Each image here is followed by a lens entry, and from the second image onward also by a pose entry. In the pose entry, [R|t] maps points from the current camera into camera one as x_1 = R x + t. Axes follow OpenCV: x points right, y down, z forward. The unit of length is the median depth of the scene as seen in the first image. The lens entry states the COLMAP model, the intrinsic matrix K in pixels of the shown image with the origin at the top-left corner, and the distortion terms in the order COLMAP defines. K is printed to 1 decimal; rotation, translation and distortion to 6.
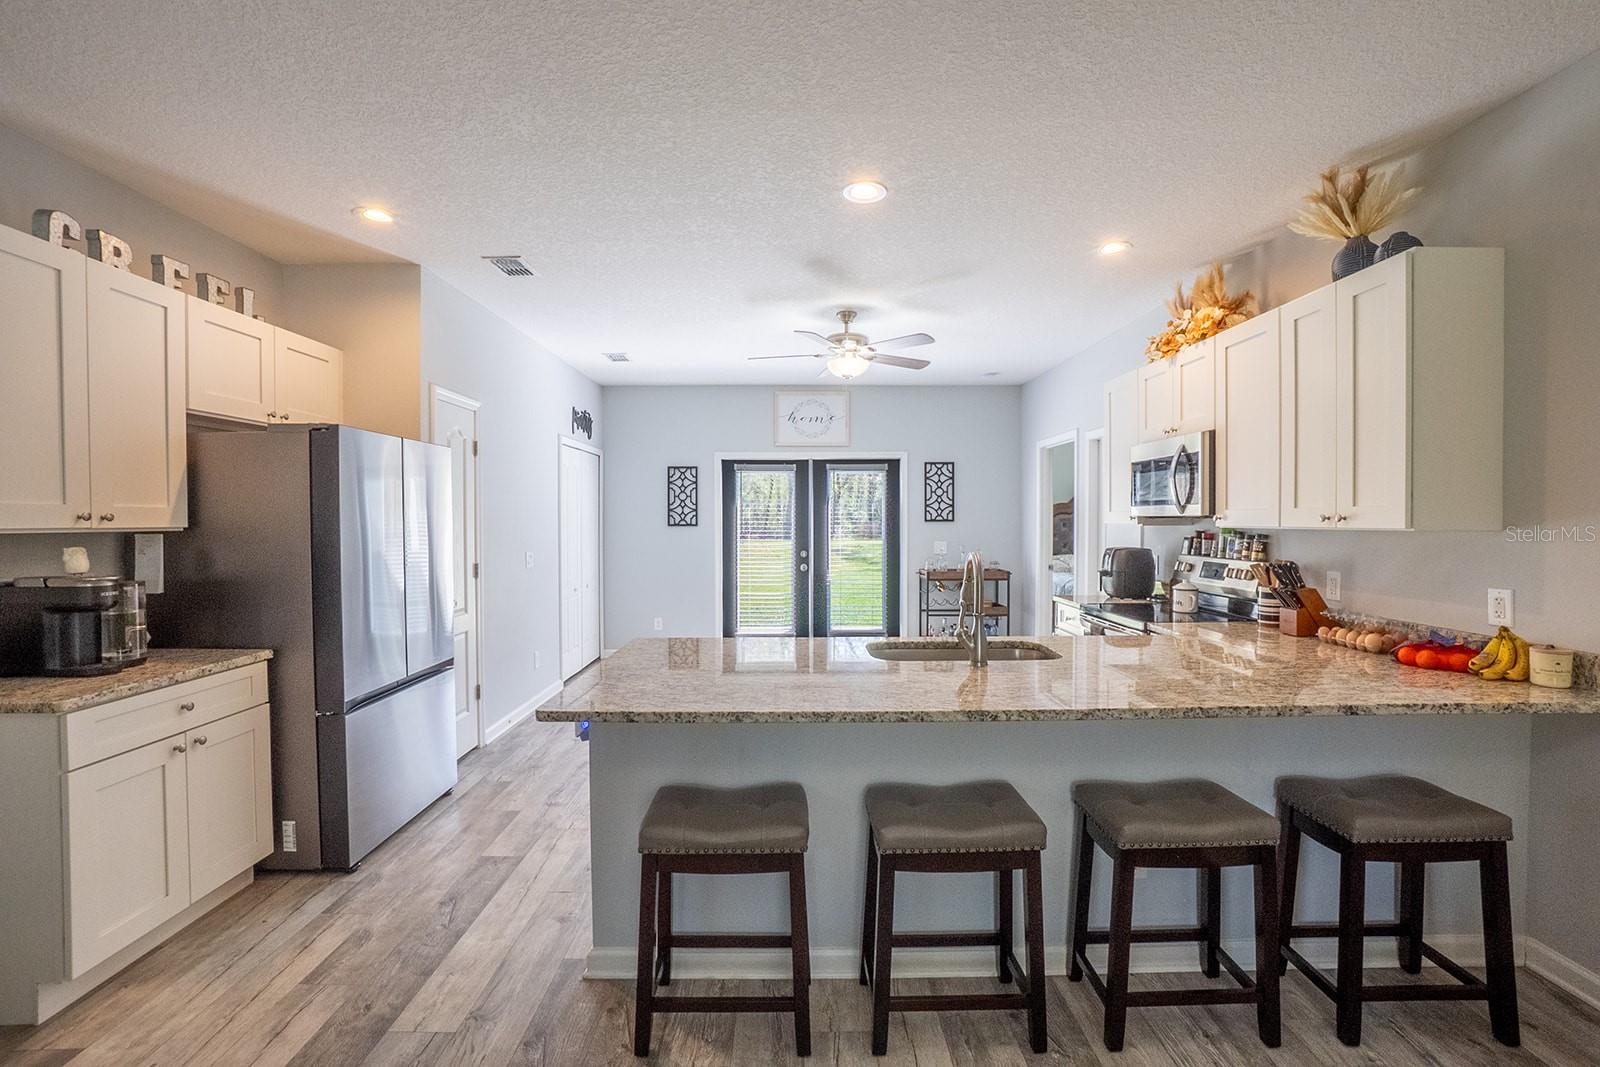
lens RADIAL K [[708.3, 0, 796.5], [0, 708.3, 533.0], [0, 0, 1]] dist [-0.063507, 0.024175]
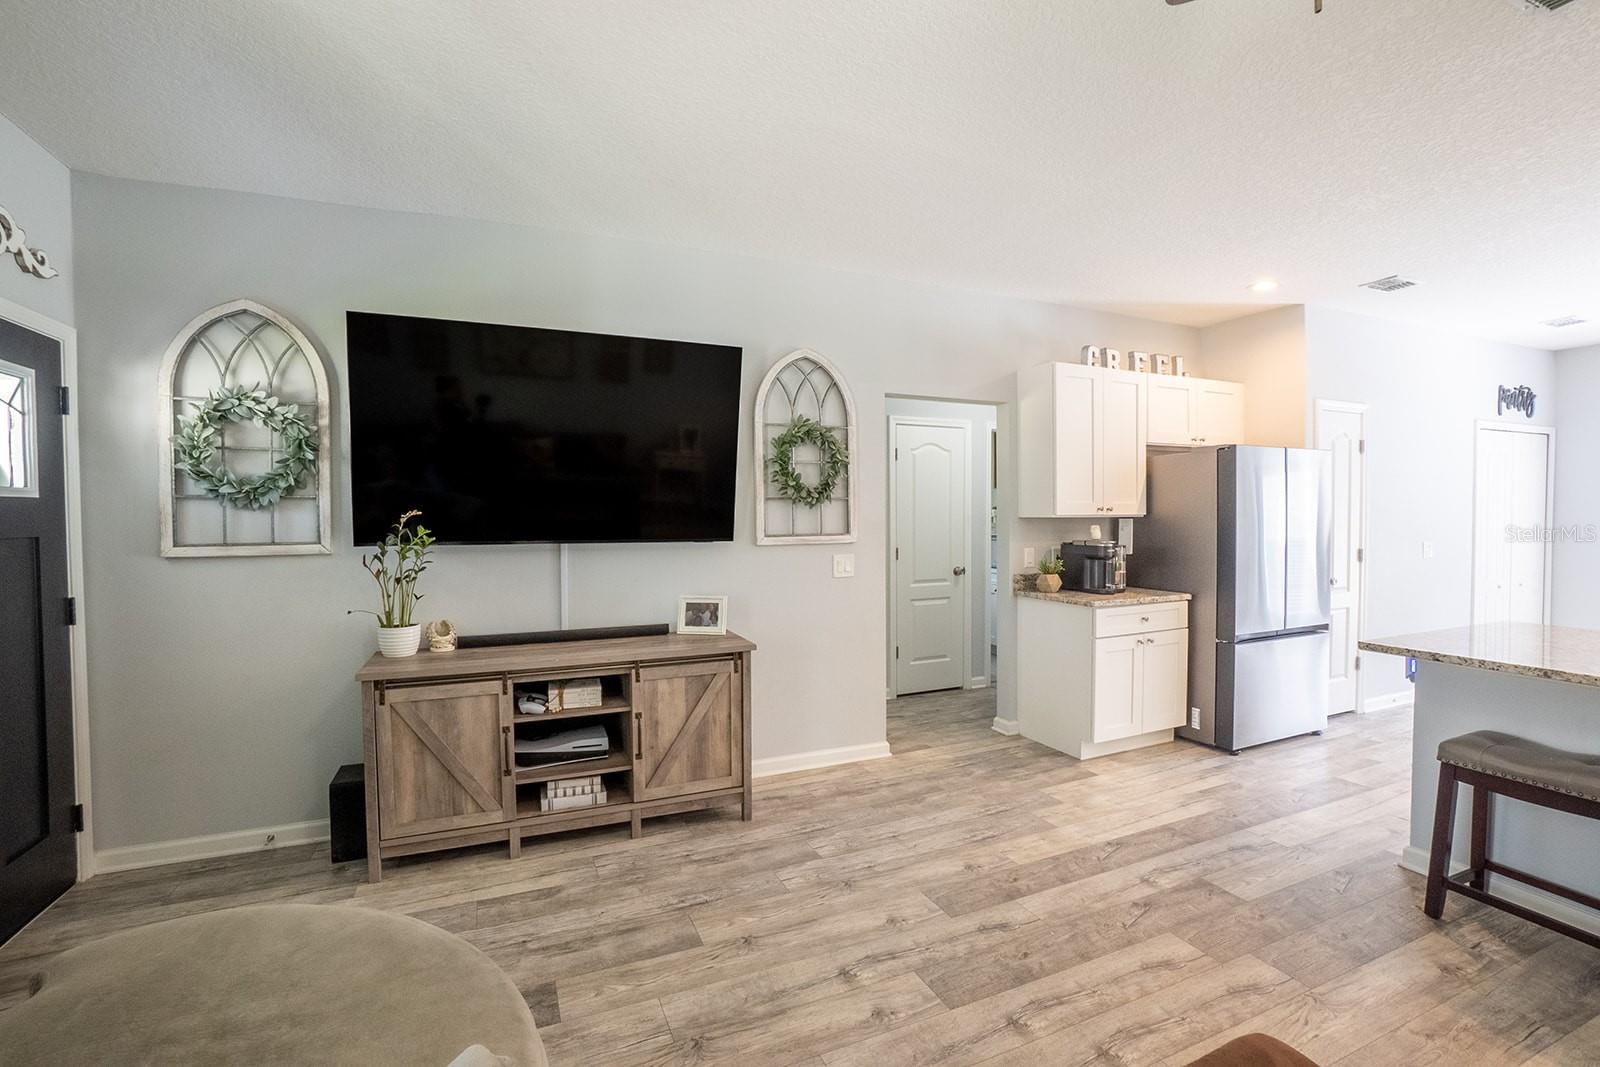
lens RADIAL K [[709.2, 0, 794.9], [0, 709.2, 529.5], [0, 0, 1]] dist [-0.064073, 0.023192]
pose [[0.391299, 0.021715, -0.920007, 0.245441], [-0.013213, 0.999751, 0.017978, 0.005933], [0.920169, 0.005121, 0.391488, -0.327442]]
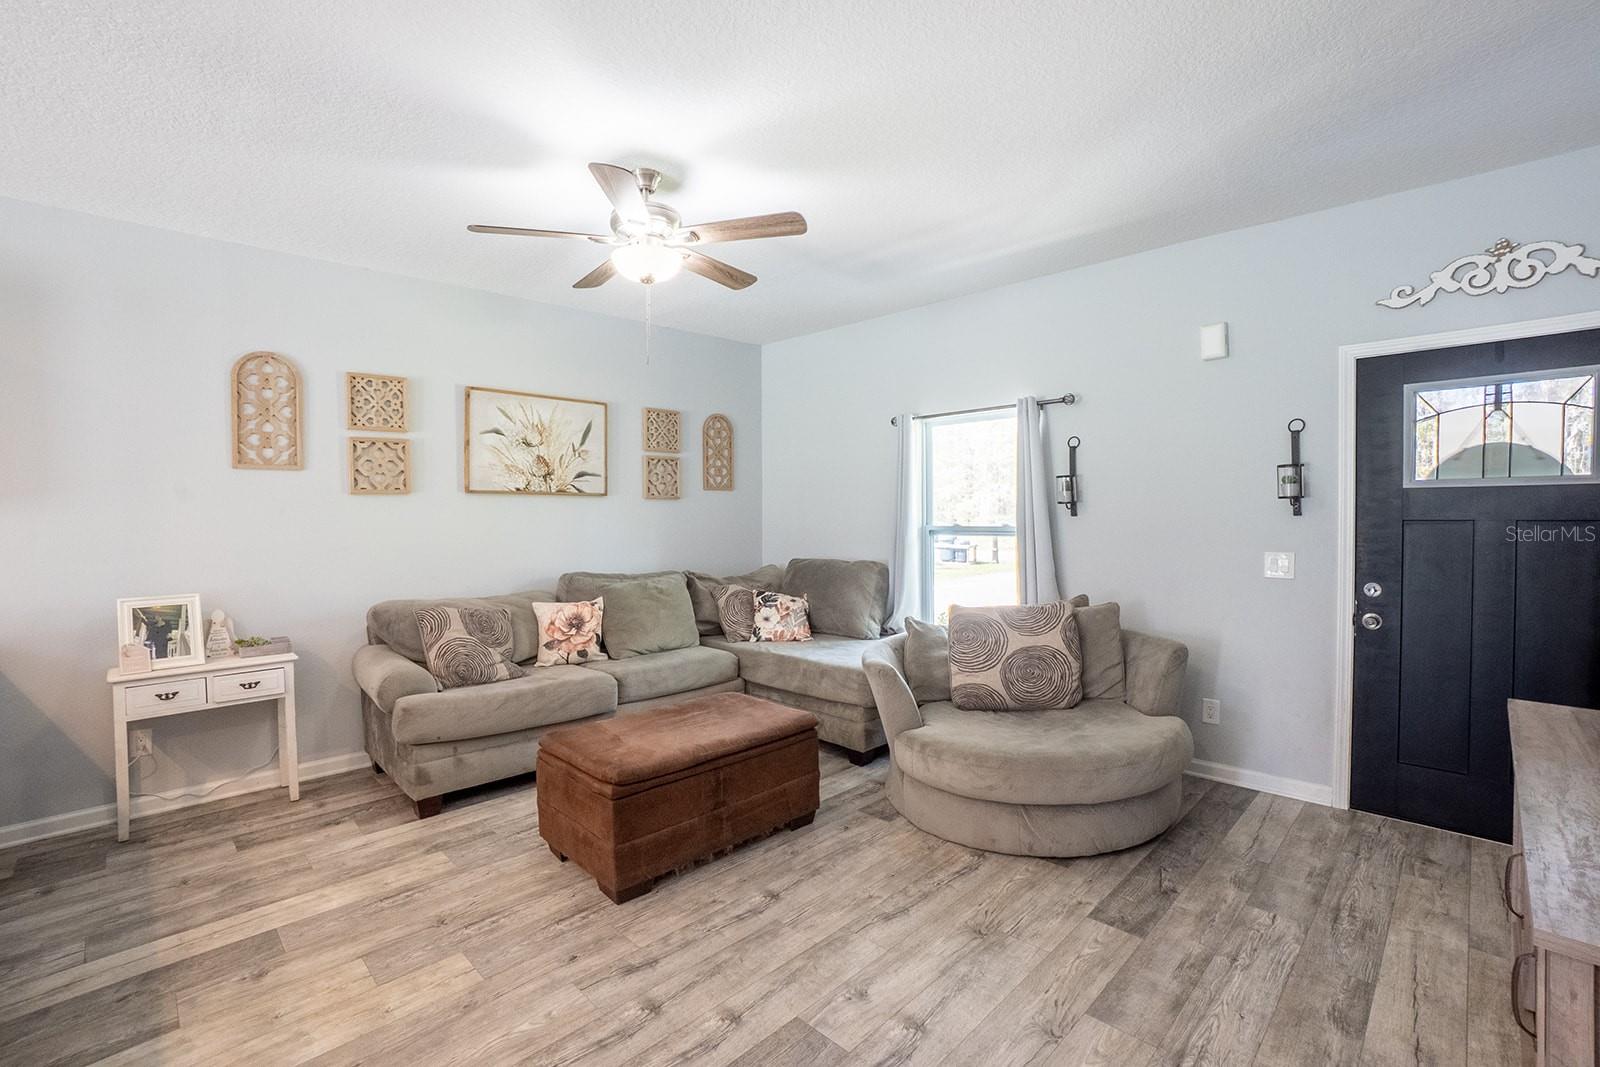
lens RADIAL K [[708.3, 0, 796.5], [0, 708.3, 533.0], [0, 0, 1]] dist [-0.063507, 0.024175]
pose [[-0.700488, -0.014208, 0.713523, -0.598420], [0.023951, 0.998771, 0.043401, -0.003570], [-0.713262, 0.047492, -0.699286, 0.376542]]
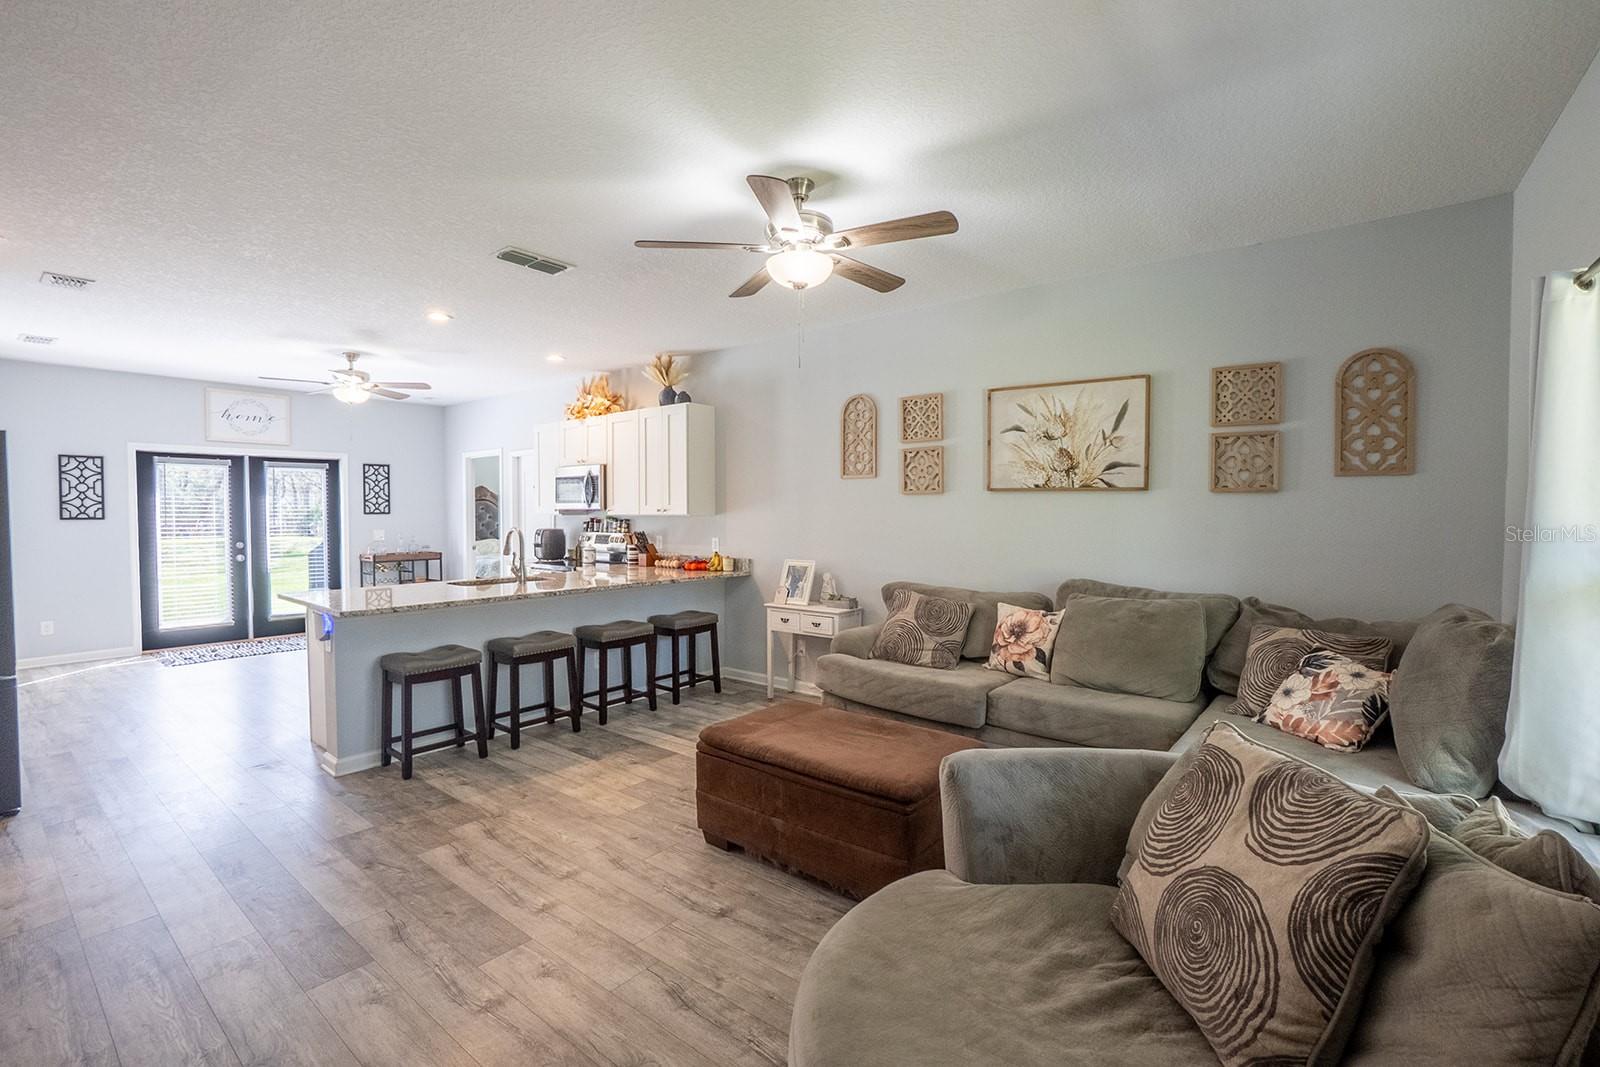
lens RADIAL K [[708.3, 0, 796.5], [0, 708.3, 533.0], [0, 0, 1]] dist [-0.063507, 0.024175]
pose [[0.625852, -0.022883, 0.779606, -0.554537], [0.015684, 0.999737, 0.016754, 0.015257], [-0.779784, 0.001741, 0.626046, -0.591406]]
